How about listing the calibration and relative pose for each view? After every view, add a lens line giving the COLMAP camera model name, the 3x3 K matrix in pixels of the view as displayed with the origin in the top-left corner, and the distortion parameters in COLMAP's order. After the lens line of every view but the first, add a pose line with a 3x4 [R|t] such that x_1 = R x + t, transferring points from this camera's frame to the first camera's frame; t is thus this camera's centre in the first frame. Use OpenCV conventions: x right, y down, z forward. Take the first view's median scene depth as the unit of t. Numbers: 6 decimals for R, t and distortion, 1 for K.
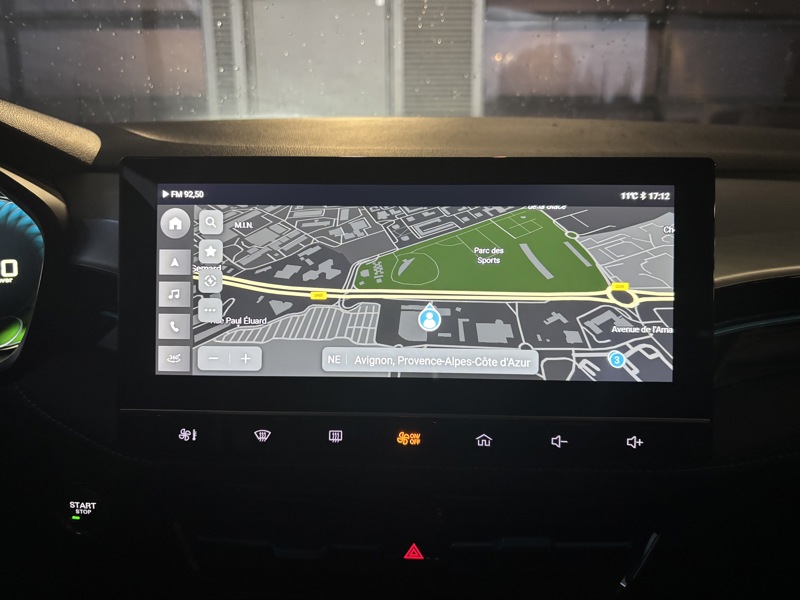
lens RADIAL K [[667.9, 0, 401.2], [0, 667.9, 301.1], [0, 0, 1]] dist [-0.010443, -0.004253]
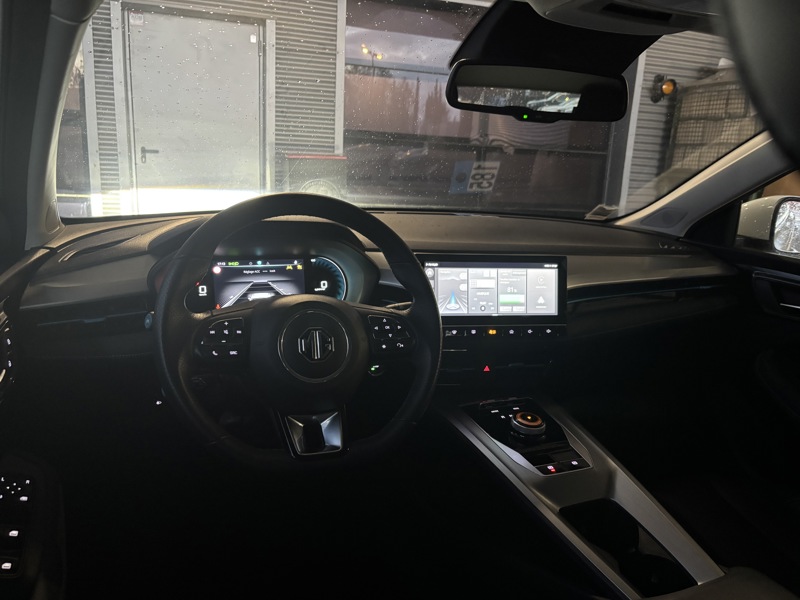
lens RADIAL K [[667.9, 0, 398.7], [0, 667.9, 301.3], [0, 0, 1]] dist [-0.010443, -0.004253]
pose [[0.960845, -0.014453, 0.276710, -1.453251], [0.015108, 0.999886, -0.000237, 0.031685], [-0.276675, 0.004409, 0.960953, -2.307226]]
